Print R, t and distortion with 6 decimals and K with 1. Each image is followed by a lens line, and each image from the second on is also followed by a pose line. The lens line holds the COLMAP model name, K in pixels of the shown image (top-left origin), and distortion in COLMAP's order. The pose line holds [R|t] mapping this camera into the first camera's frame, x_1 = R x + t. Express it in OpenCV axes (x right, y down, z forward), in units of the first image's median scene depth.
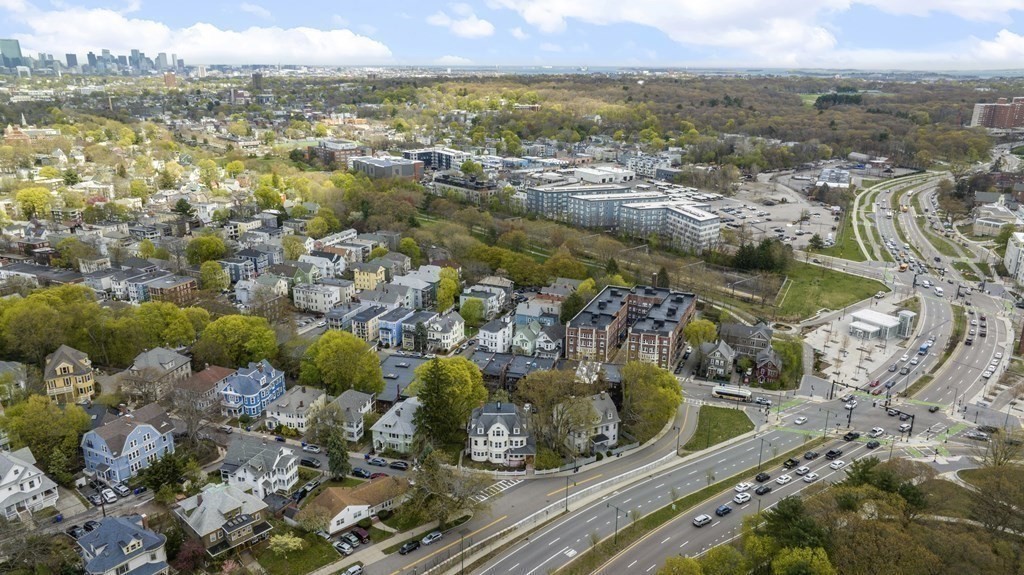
lens RADIAL K [[717.6, 0, 512.0], [0, 717.6, 287.5], [0, 0, 1]] dist [-0.006929, -0.001629]
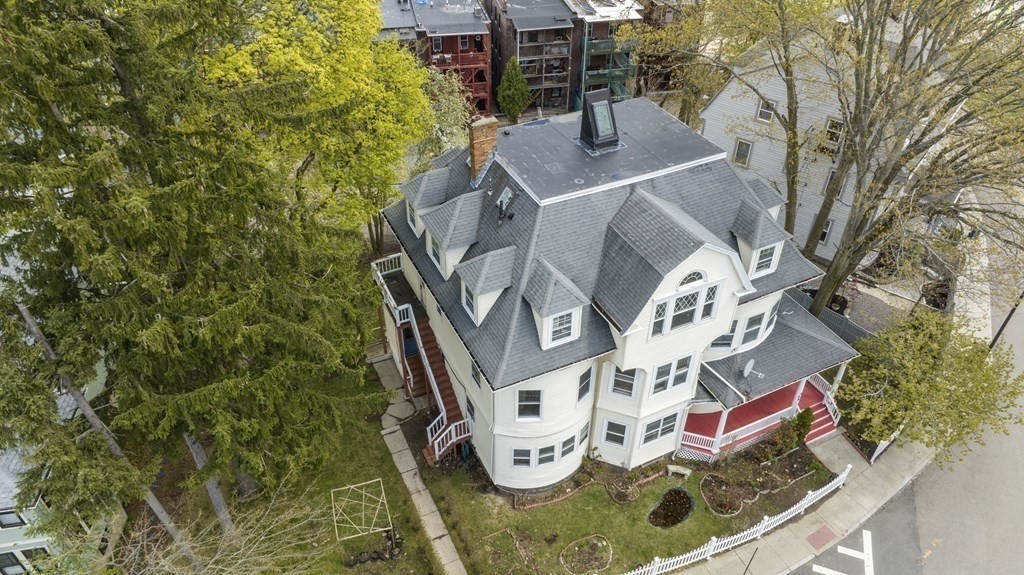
lens RADIAL K [[717.9, 0, 512.0], [0, 717.9, 287.5], [0, 0, 1]] dist [-0.020551, 0.007555]
pose [[0.902819, -0.270384, 0.334381, -0.058373], [0.126504, 0.910179, 0.394425, 0.082767], [-0.410993, -0.313794, 0.855931, 0.535185]]
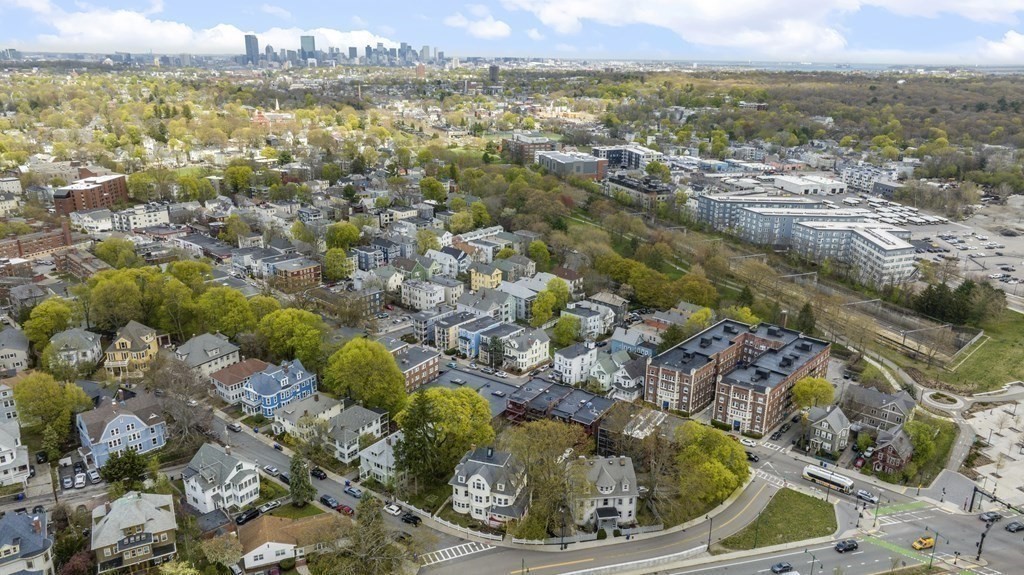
lens RADIAL K [[717.9, 0, 512.0], [0, 717.9, 287.5], [0, 0, 1]] dist [-0.020551, 0.007555]
pose [[0.946677, 0.104766, -0.304676, 0.153743], [-0.102372, 0.994460, 0.023868, -0.035410], [0.305488, 0.008595, 0.952157, 0.113155]]
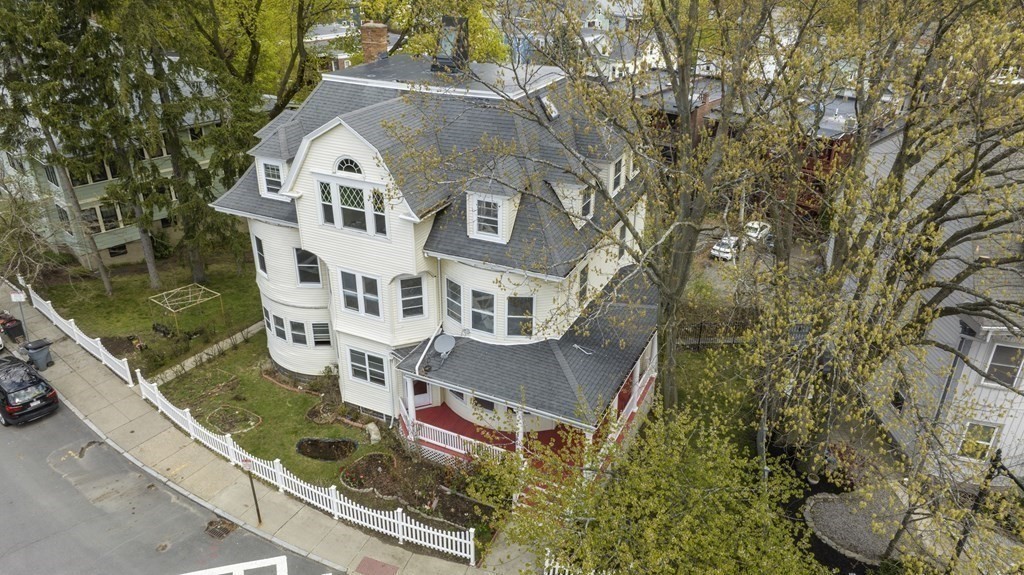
lens RADIAL K [[717.9, 0, 512.0], [0, 717.9, 287.5], [0, 0, 1]] dist [-0.020551, 0.007555]
pose [[0.899221, 0.198606, -0.389818, 0.038439], [-0.133603, 0.973117, 0.187597, 0.112983], [0.416596, -0.116610, 0.901582, 0.532423]]
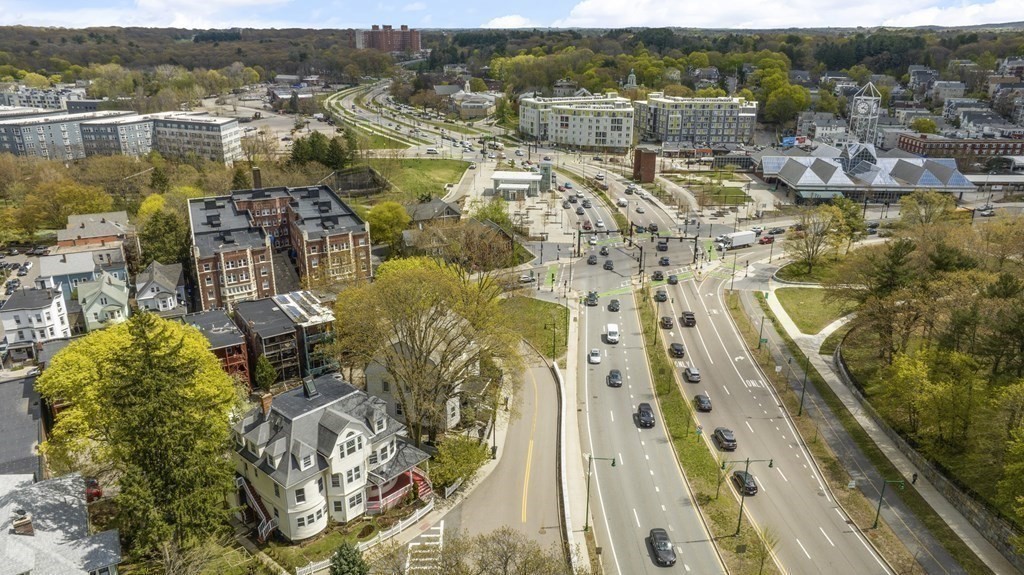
lens RADIAL K [[717.6, 0, 512.0], [0, 717.6, 287.5], [0, 0, 1]] dist [-0.006929, -0.001629]
pose [[0.669191, -0.256347, 0.697473, -0.131413], [0.222867, 0.964640, 0.140711, 0.047206], [-0.708882, 0.061281, 0.702660, 0.385468]]
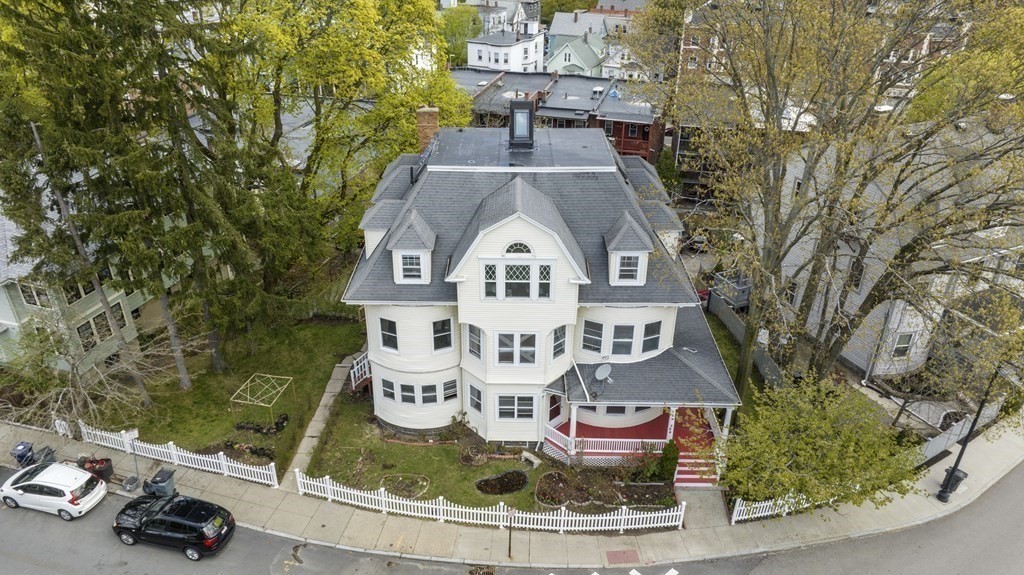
lens RADIAL K [[717.9, 0, 512.0], [0, 717.9, 287.5], [0, 0, 1]] dist [-0.020551, 0.007555]
pose [[0.999865, 0.008790, -0.013876, -0.010931], [-0.005744, 0.978547, 0.205943, 0.102729], [0.015388, -0.205836, 0.978466, 0.504210]]
